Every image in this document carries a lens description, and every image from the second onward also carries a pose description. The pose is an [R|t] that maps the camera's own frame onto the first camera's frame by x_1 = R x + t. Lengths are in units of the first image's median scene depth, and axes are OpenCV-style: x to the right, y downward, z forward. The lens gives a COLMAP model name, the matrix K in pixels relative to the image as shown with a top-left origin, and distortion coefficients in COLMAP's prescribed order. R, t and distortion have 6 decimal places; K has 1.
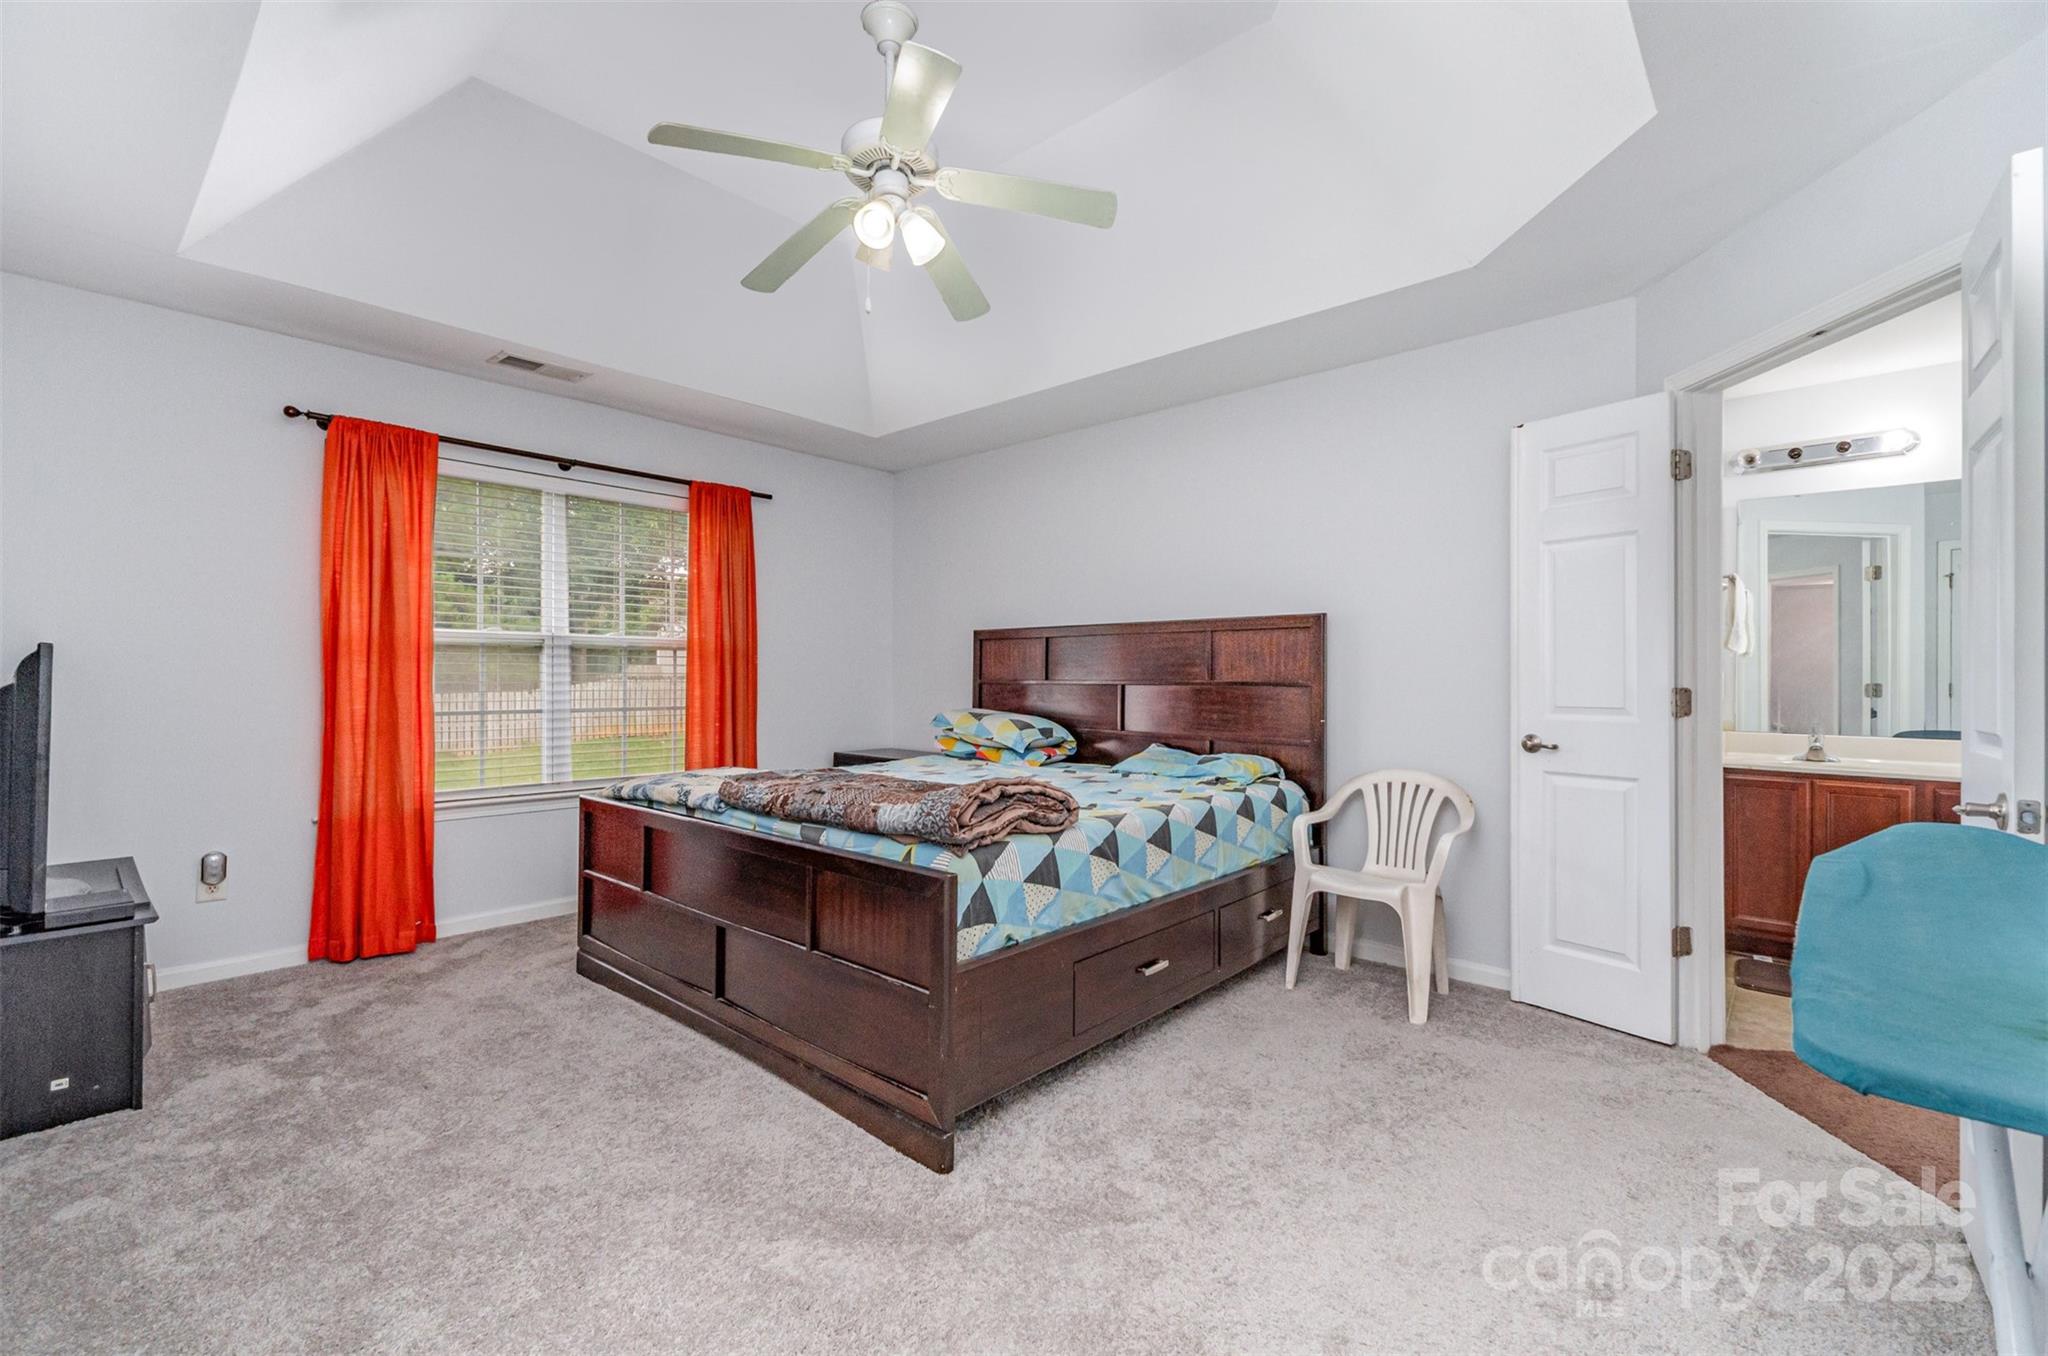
lens RADIAL K [[863.6, 0, 1027.7], [0, 863.6, 669.8], [0, 0, 1]] dist [0.002452, 0.000320]
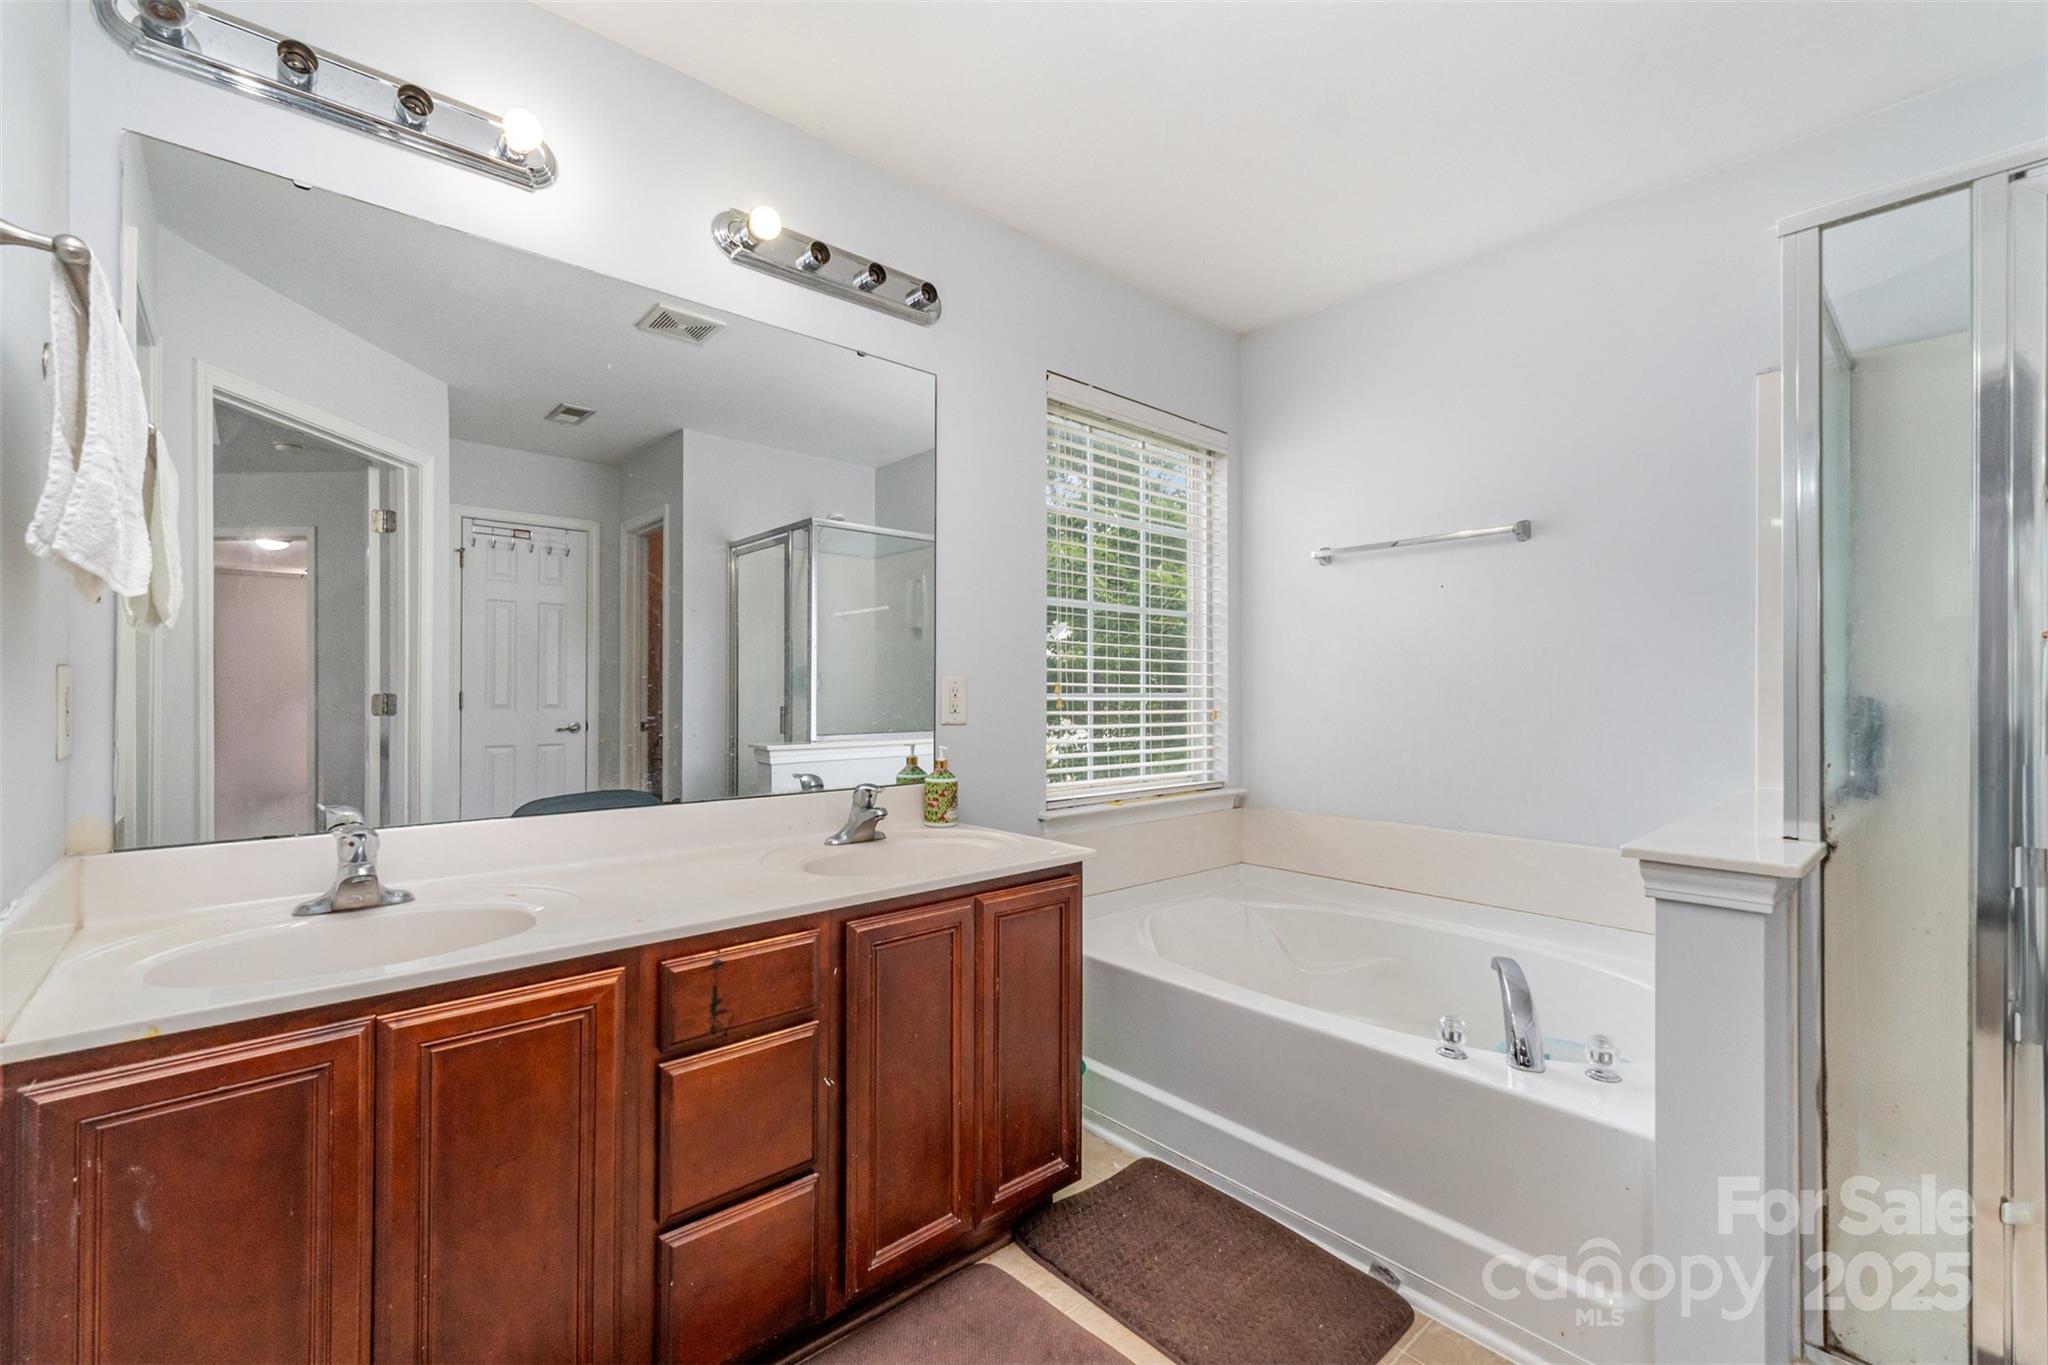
lens RADIAL K [[863.6, 0, 1027.7], [0, 863.6, 674.3], [0, 0, 1]] dist [0.002452, 0.000320]
pose [[0.105502, 0.004426, 0.994409, 0.396256], [0.002304, 0.999986, -0.004695, 0.006395], [-0.994416, 0.002787, 0.105490, 0.466433]]
